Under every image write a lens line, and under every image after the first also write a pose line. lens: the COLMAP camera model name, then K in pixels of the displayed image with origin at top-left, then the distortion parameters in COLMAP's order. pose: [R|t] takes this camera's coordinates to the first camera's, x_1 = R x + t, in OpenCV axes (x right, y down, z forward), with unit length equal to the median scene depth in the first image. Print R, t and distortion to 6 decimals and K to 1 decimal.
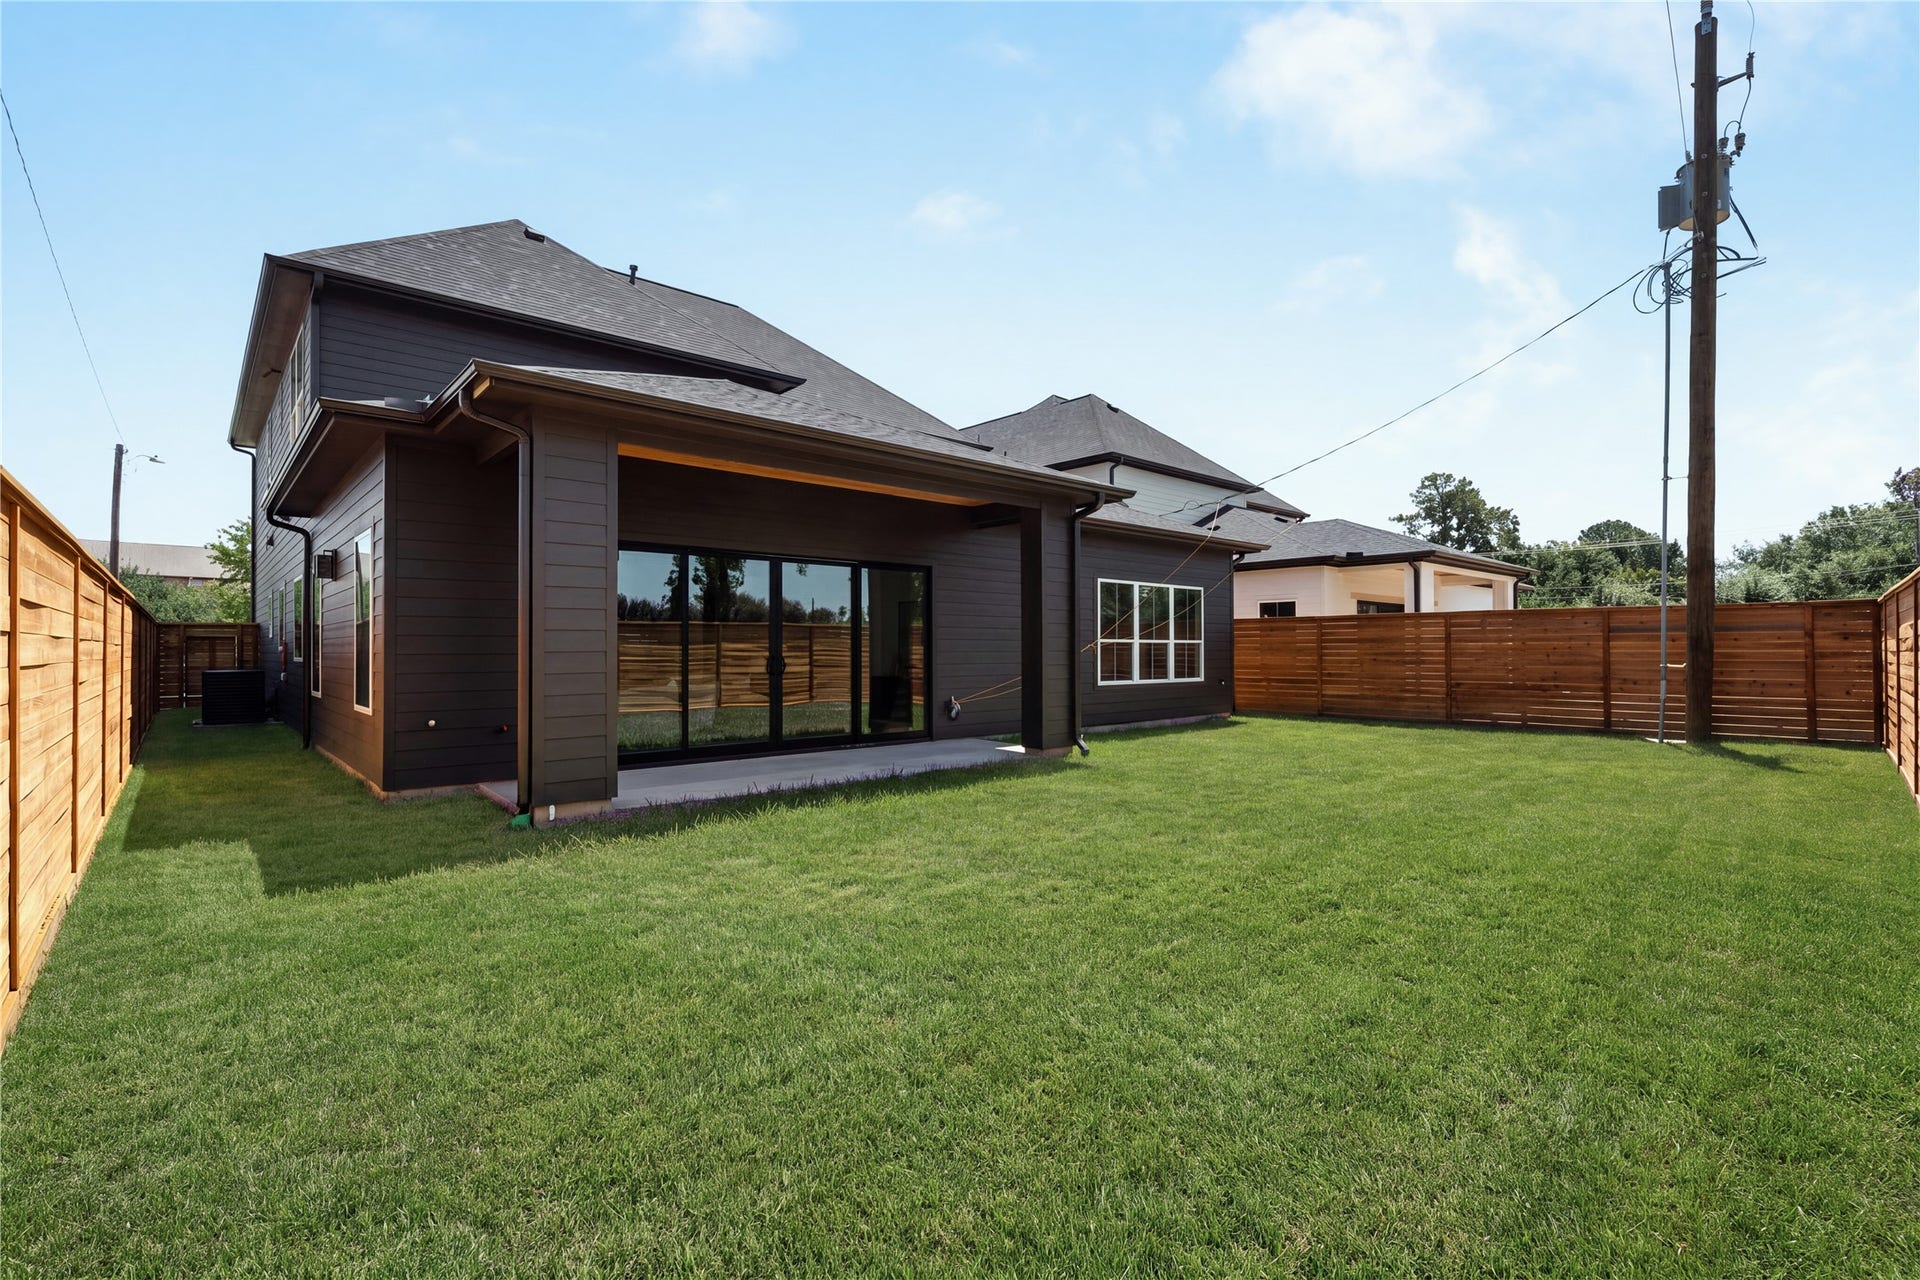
lens RADIAL K [[865.5, 0, 958.2], [0, 865.5, 643.2], [0, 0, 1]] dist [0.004017, 0.001025]
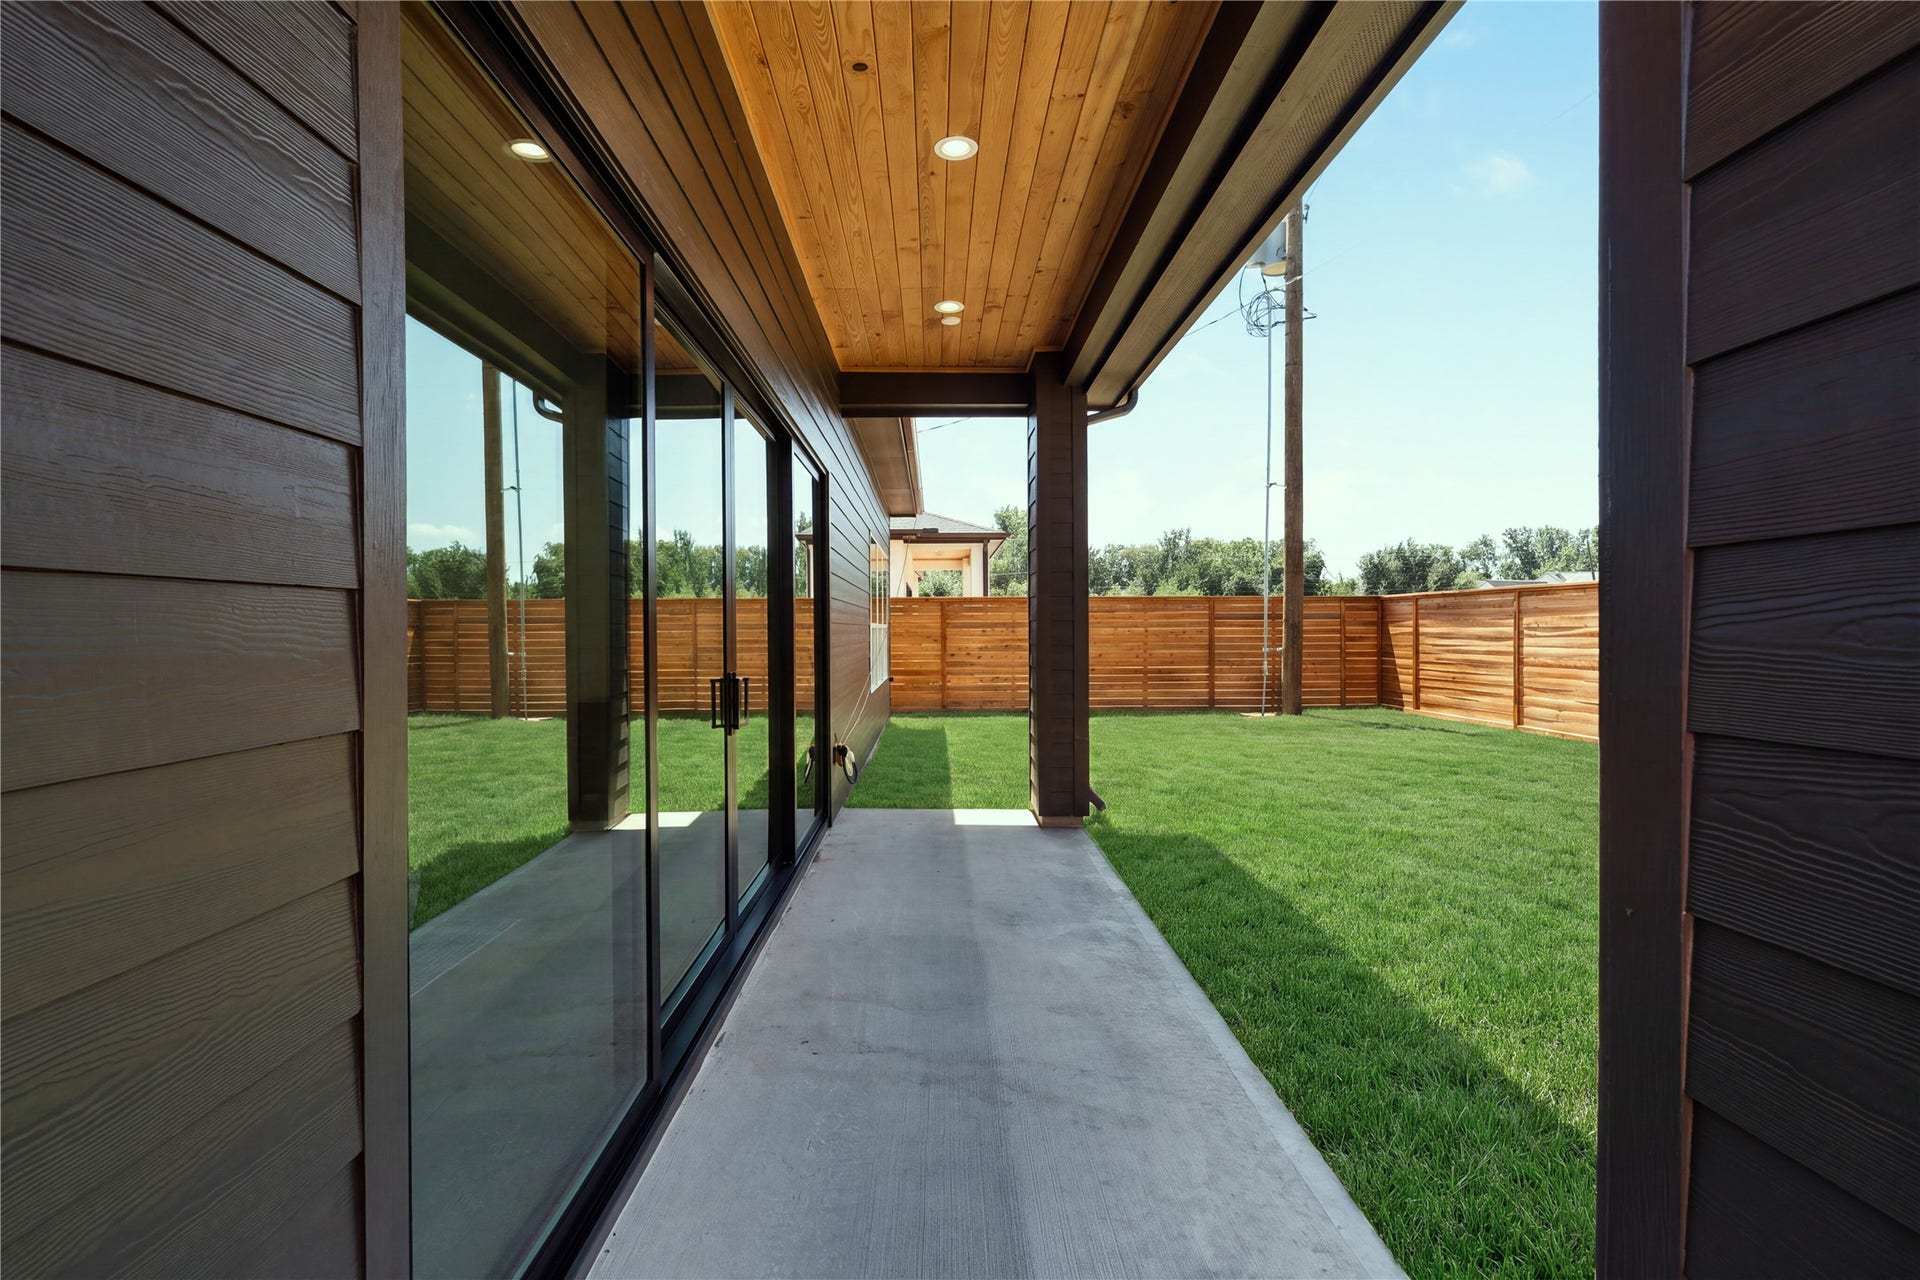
lens RADIAL K [[865.5, 0, 963.8], [0, 865.5, 642.5], [0, 0, 1]] dist [0.004017, 0.001025]
pose [[0.637877, -0.005928, 0.770116, -0.305500], [-0.004237, 0.999928, 0.011207, 0.006674], [-0.770127, -0.010412, 0.637806, 0.563676]]
